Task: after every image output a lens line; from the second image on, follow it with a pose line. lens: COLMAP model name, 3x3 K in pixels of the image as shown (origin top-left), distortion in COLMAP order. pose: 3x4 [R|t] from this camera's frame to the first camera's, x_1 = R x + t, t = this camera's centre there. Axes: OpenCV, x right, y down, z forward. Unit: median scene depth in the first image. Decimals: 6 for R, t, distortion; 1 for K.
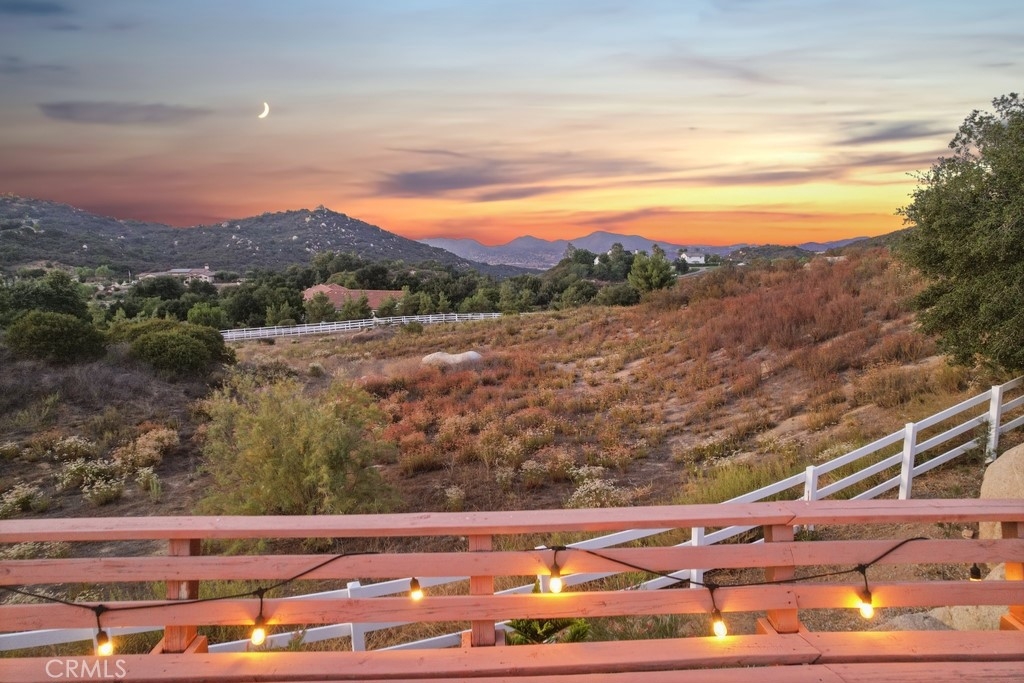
lens RADIAL K [[679.9, 0, 512.0], [0, 679.9, 341.5], [0, 0, 1]] dist [-0.054431, 0.080028]
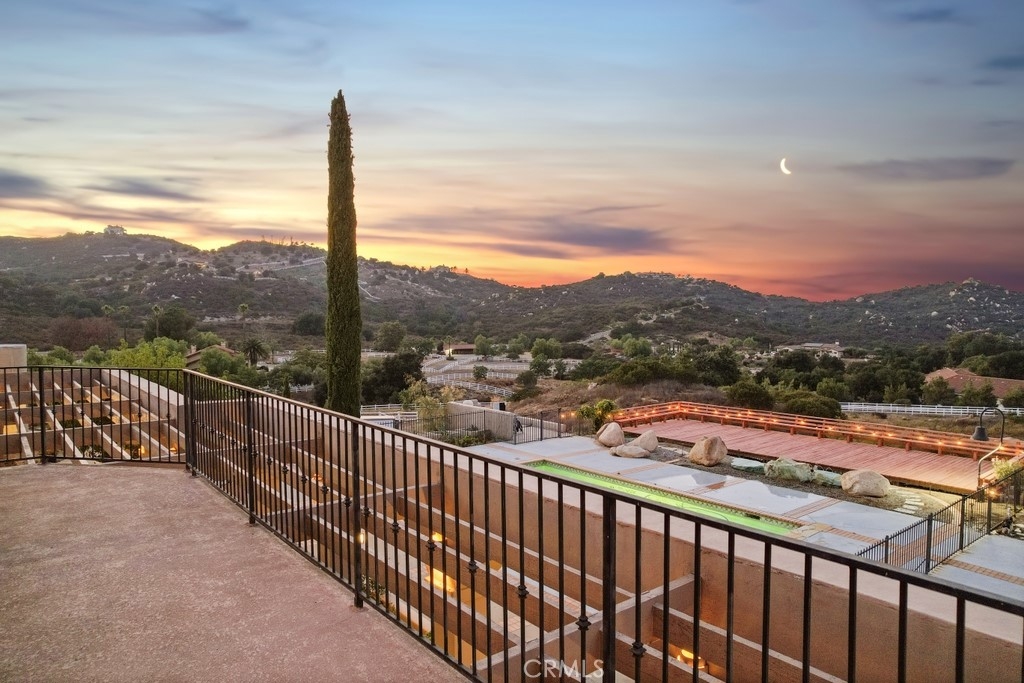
lens RADIAL K [[679.1, 0, 512.0], [0, 679.1, 341.5], [0, 0, 1]] dist [-0.014826, -0.002532]
pose [[0.642999, 0.043034, -0.764657, 0.051212], [-0.121490, 0.991509, -0.046360, 0.001844], [0.756170, 0.122707, 0.642768, -0.112050]]
